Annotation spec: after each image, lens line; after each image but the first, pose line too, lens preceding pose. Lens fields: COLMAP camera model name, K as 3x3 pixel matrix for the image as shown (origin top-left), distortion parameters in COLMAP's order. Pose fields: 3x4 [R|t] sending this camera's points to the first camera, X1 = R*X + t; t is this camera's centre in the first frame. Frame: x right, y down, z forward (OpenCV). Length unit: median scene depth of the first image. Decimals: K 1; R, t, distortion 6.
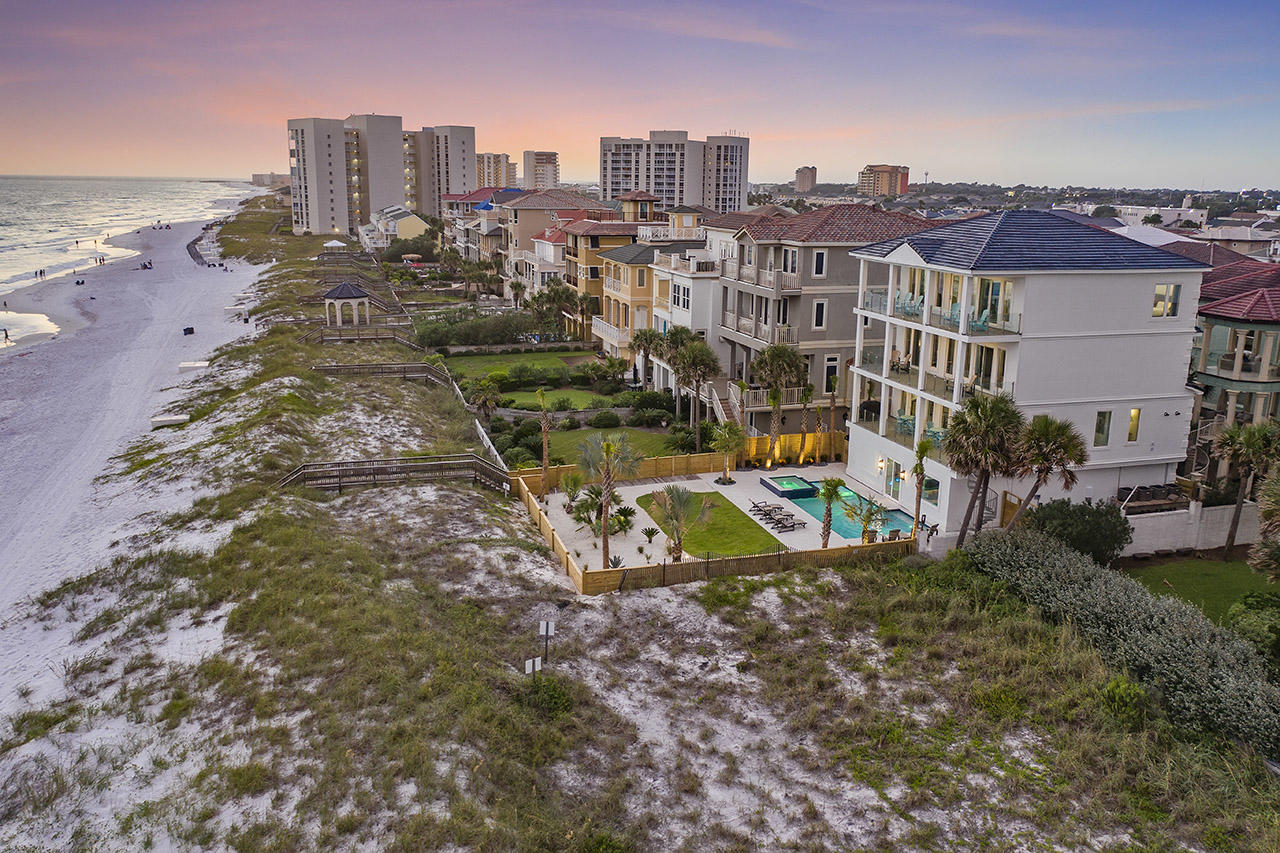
lens RADIAL K [[1012.6, 0, 642.0], [0, 1012.6, 417.3], [0, 0, 1]] dist [-0.010332, -0.008958]
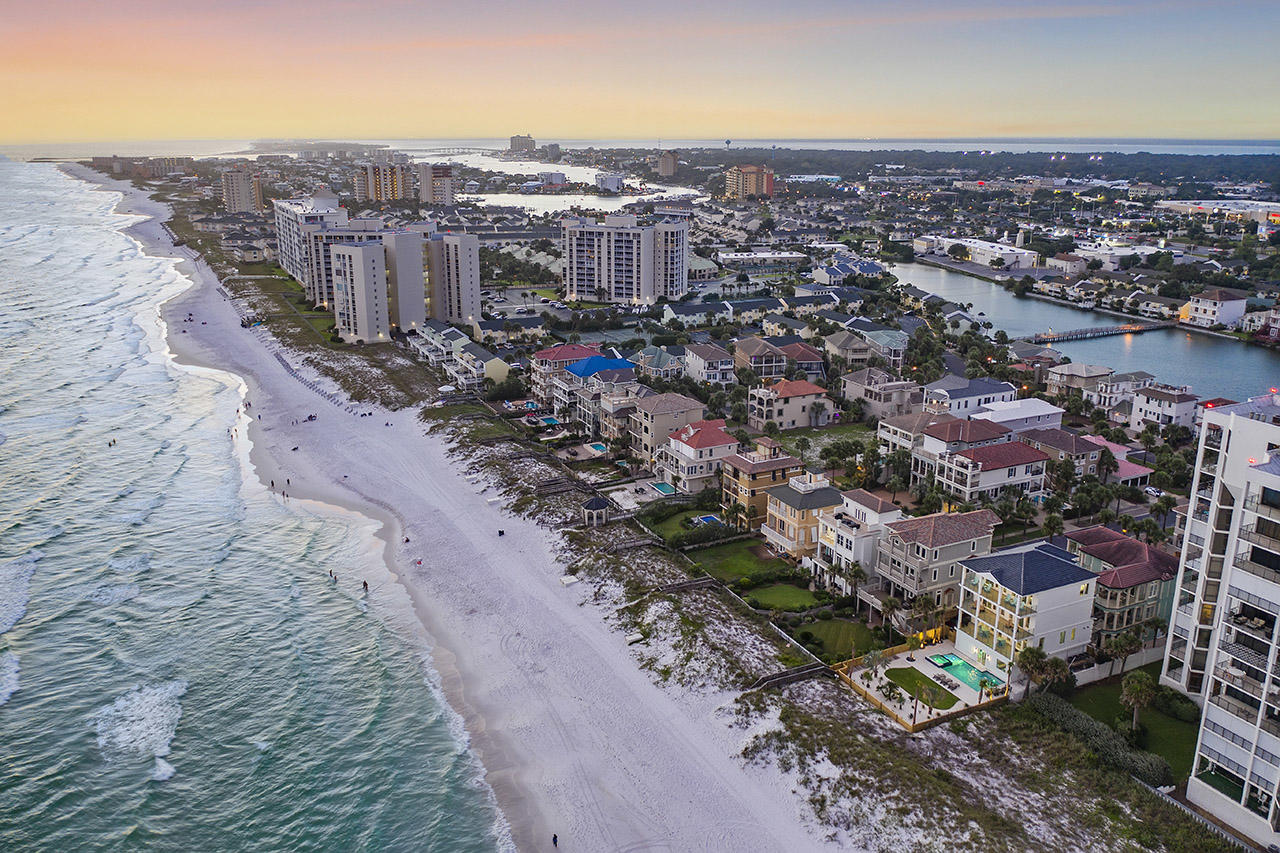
lens RADIAL K [[1012.6, 0, 642.0], [0, 1012.6, 417.3], [0, 0, 1]] dist [-0.010332, -0.008958]
pose [[0.987410, -0.057112, 0.147513, -1.045835], [0.049769, 0.997354, 0.052998, -0.803559], [-0.150149, -0.044989, 0.987639, -1.502625]]
